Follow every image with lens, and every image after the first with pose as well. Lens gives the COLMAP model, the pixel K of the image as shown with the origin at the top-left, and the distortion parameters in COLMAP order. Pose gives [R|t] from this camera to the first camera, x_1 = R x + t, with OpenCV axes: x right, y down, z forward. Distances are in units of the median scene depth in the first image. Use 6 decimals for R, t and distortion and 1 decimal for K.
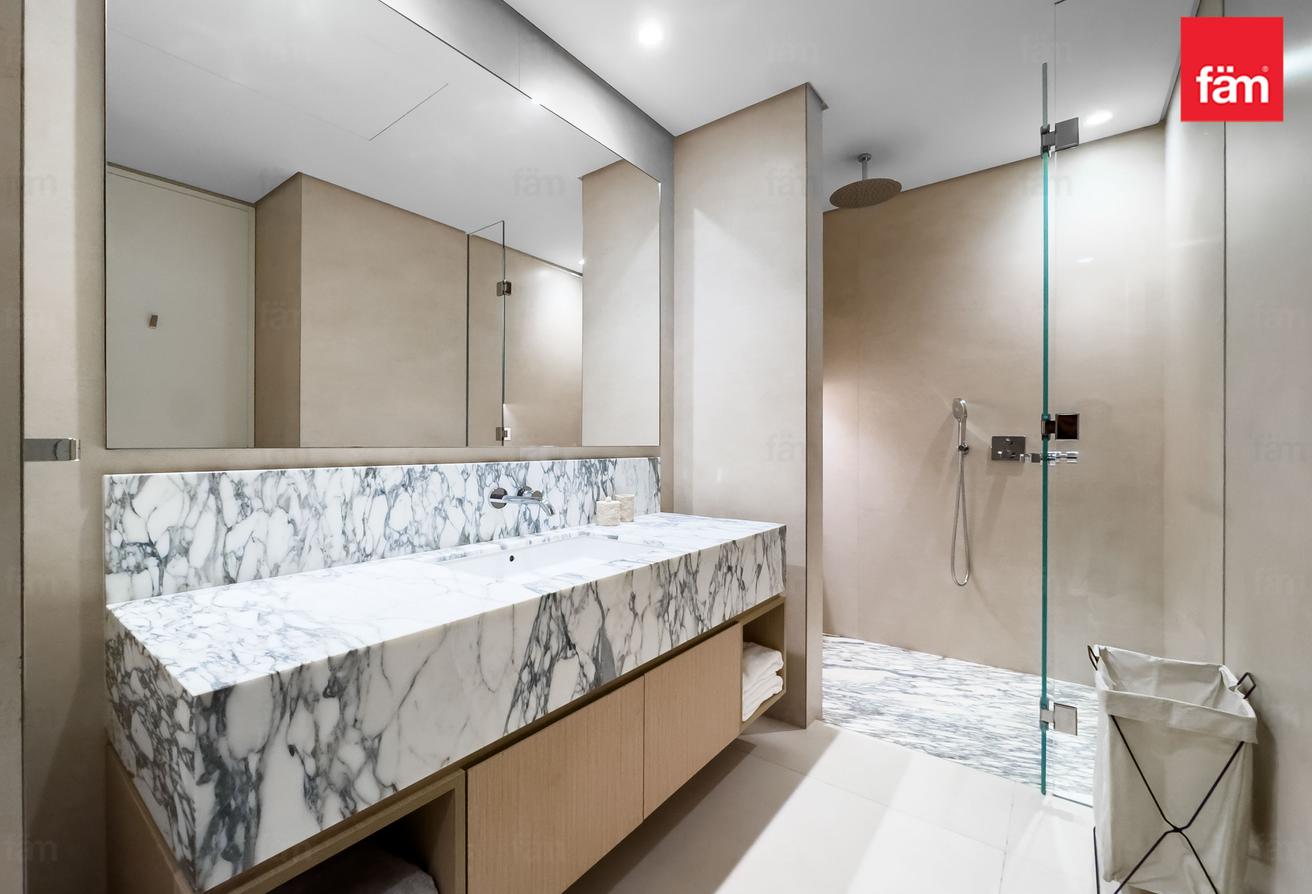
lens RADIAL K [[537.7, 0, 667.8], [0, 537.7, 445.5], [0, 0, 1]] dist [-0.012844, 0.001650]
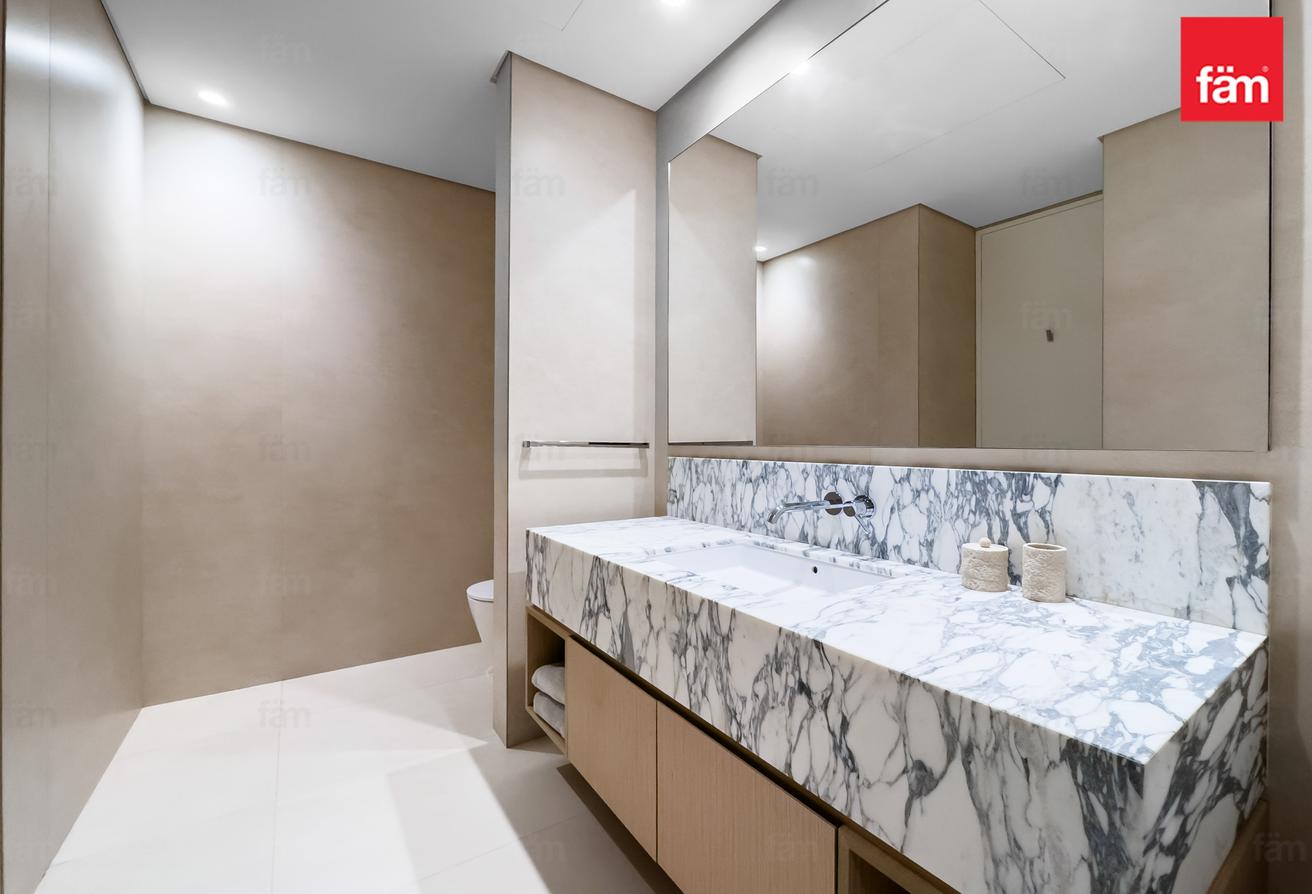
lens RADIAL K [[537.7, 0, 667.0], [0, 537.7, 442.4], [0, 0, 1]] dist [-0.012844, 0.001650]
pose [[-0.319372, -0.000088, -0.947629, 0.716332], [-0.006347, 0.999978, 0.002047, -0.005198], [0.947608, 0.006669, -0.319365, 1.163803]]
